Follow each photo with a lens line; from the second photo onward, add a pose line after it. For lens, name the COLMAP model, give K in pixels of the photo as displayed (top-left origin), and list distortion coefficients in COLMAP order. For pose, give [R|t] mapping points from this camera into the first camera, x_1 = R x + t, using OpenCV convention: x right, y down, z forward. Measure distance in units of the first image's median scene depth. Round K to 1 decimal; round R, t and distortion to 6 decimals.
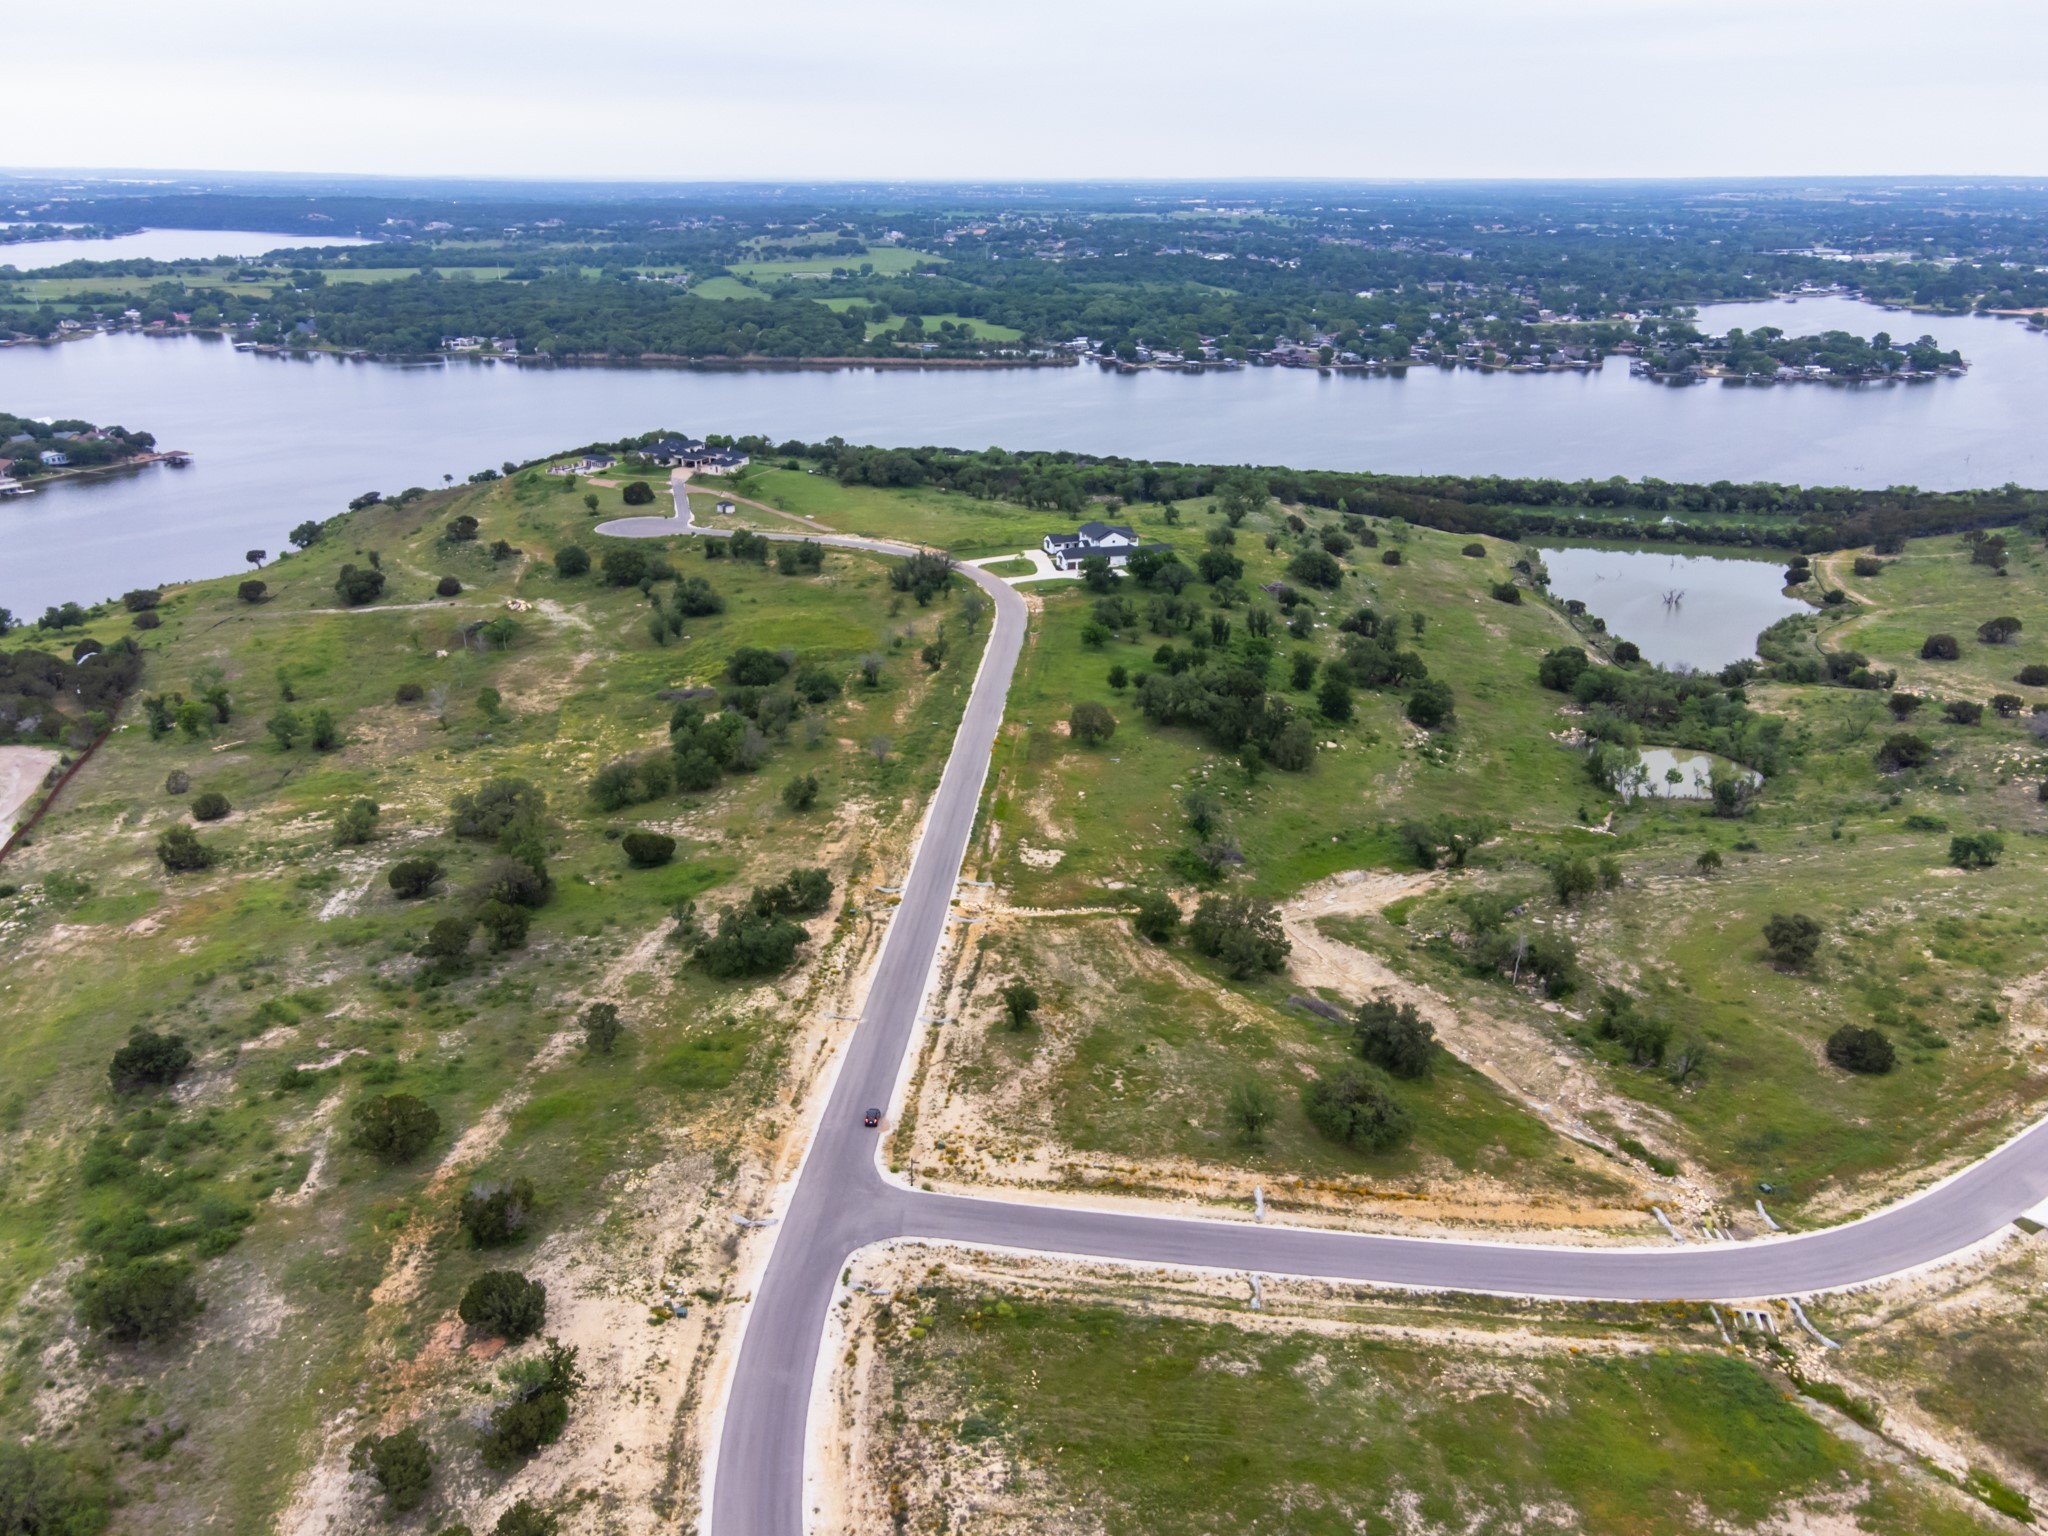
lens RADIAL K [[1602.7, 0, 1012.1], [0, 1602.7, 765.6], [0, 0, 1]] dist [-0.013310, 0.089436]
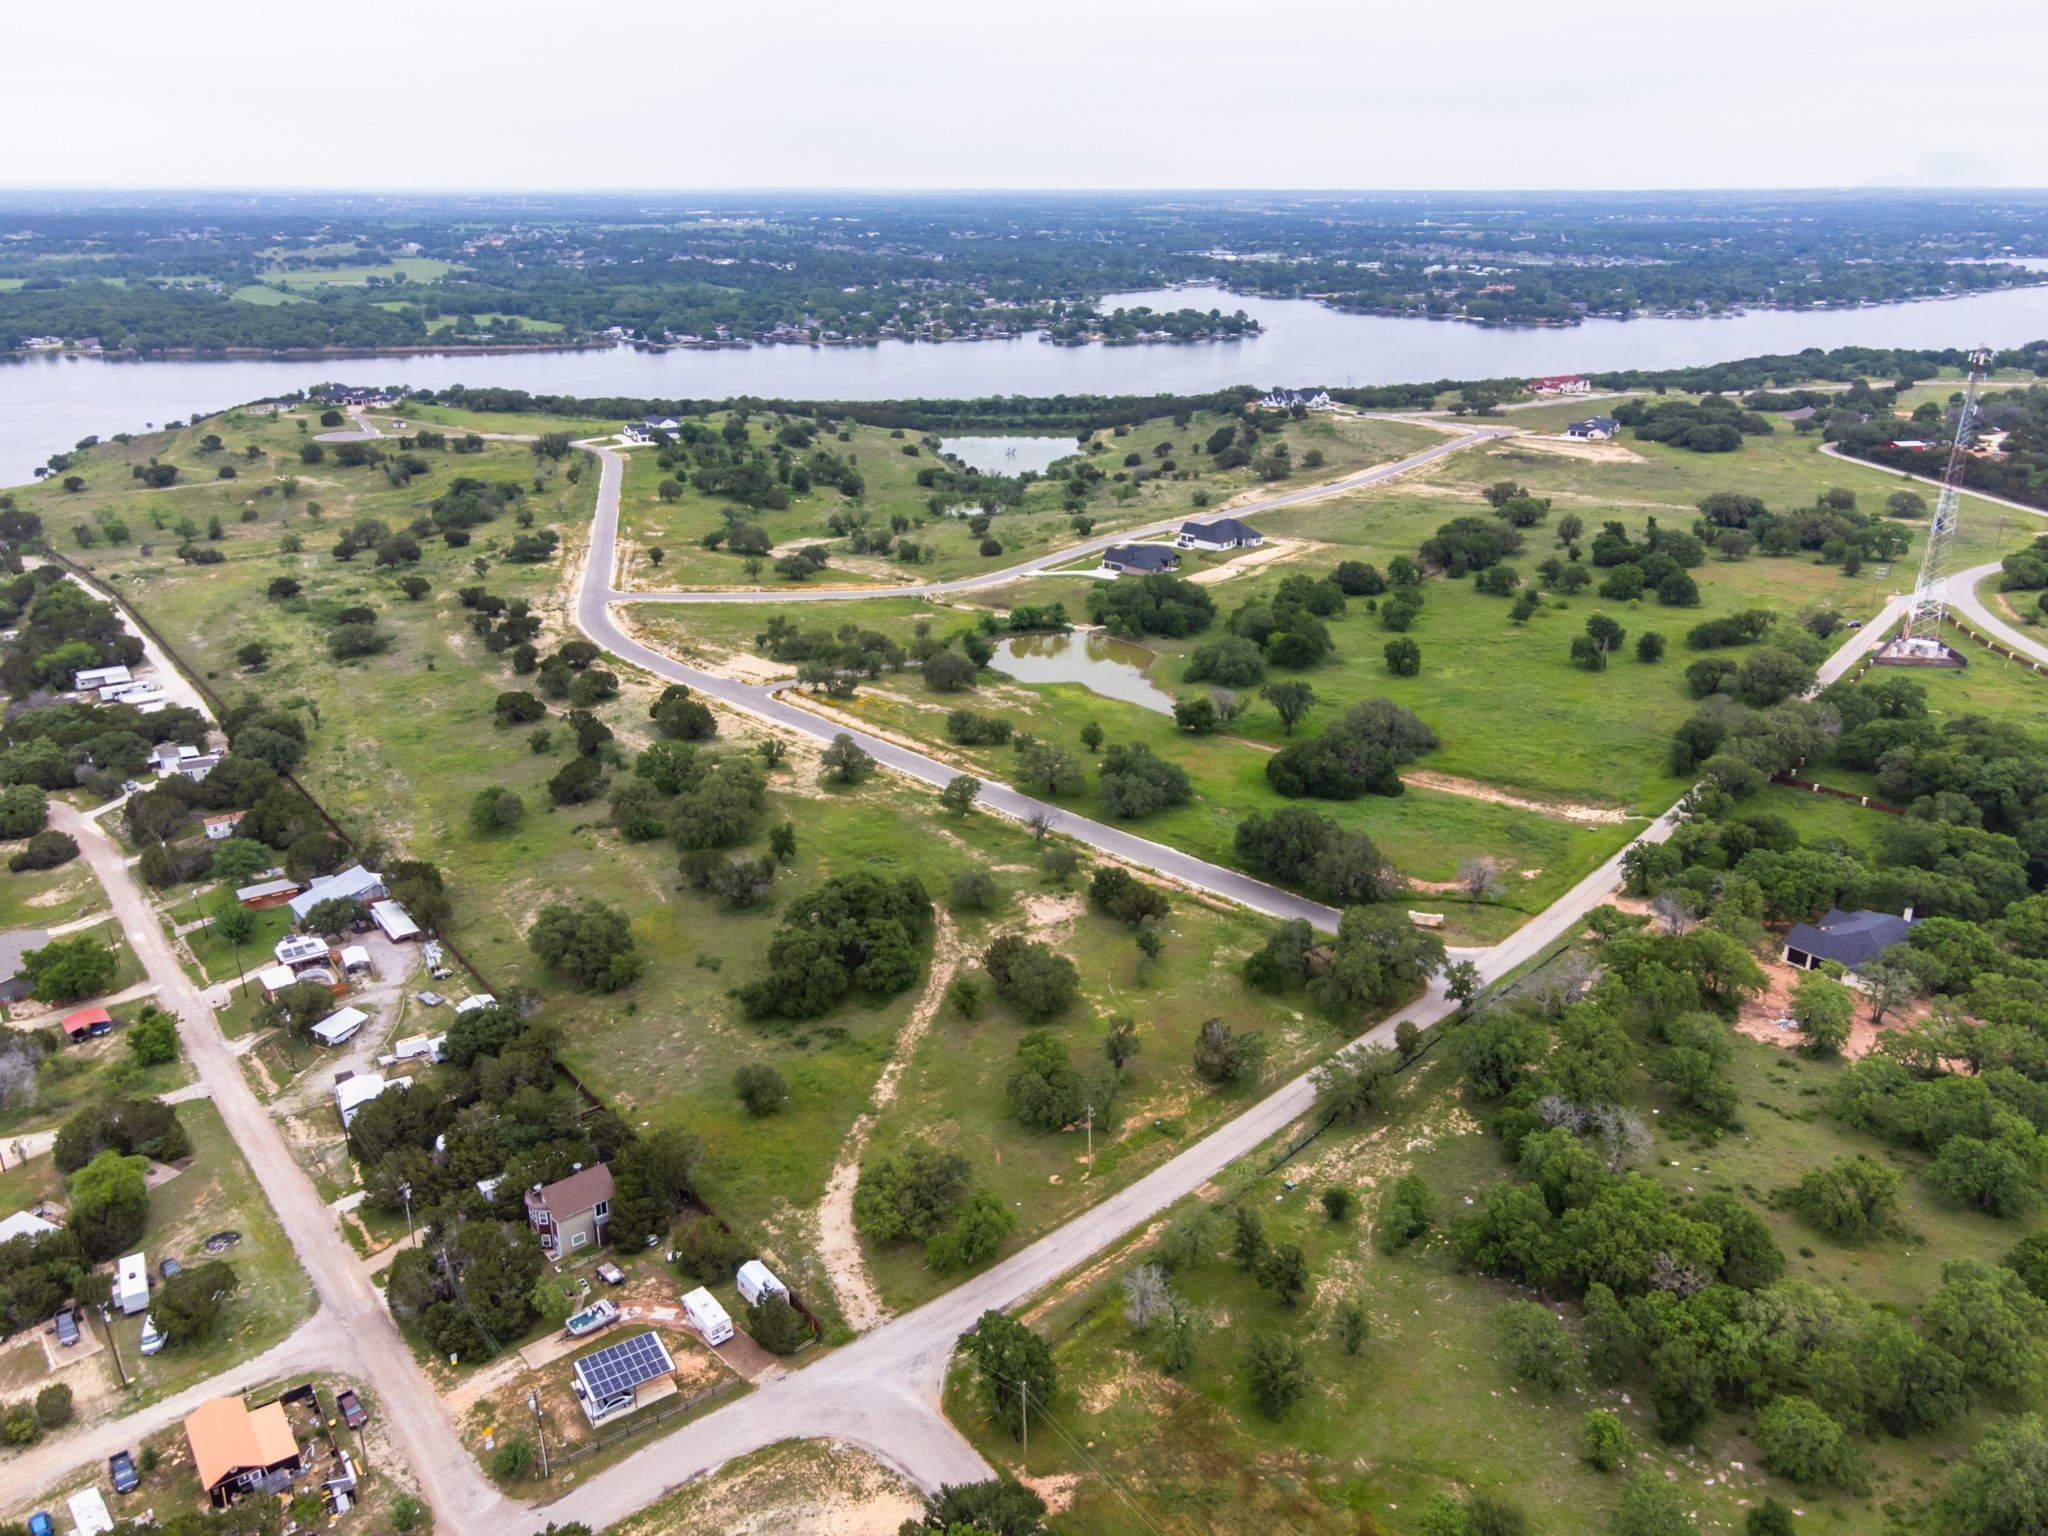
lens RADIAL K [[1602.7, 0, 1012.1], [0, 1602.7, 765.6], [0, 0, 1]] dist [-0.013310, 0.089436]
pose [[0.958479, -0.100135, 0.267002, -0.028659], [0.101589, 0.994791, 0.008400, 0.091021], [-0.266452, 0.019073, 0.963659, -0.265072]]
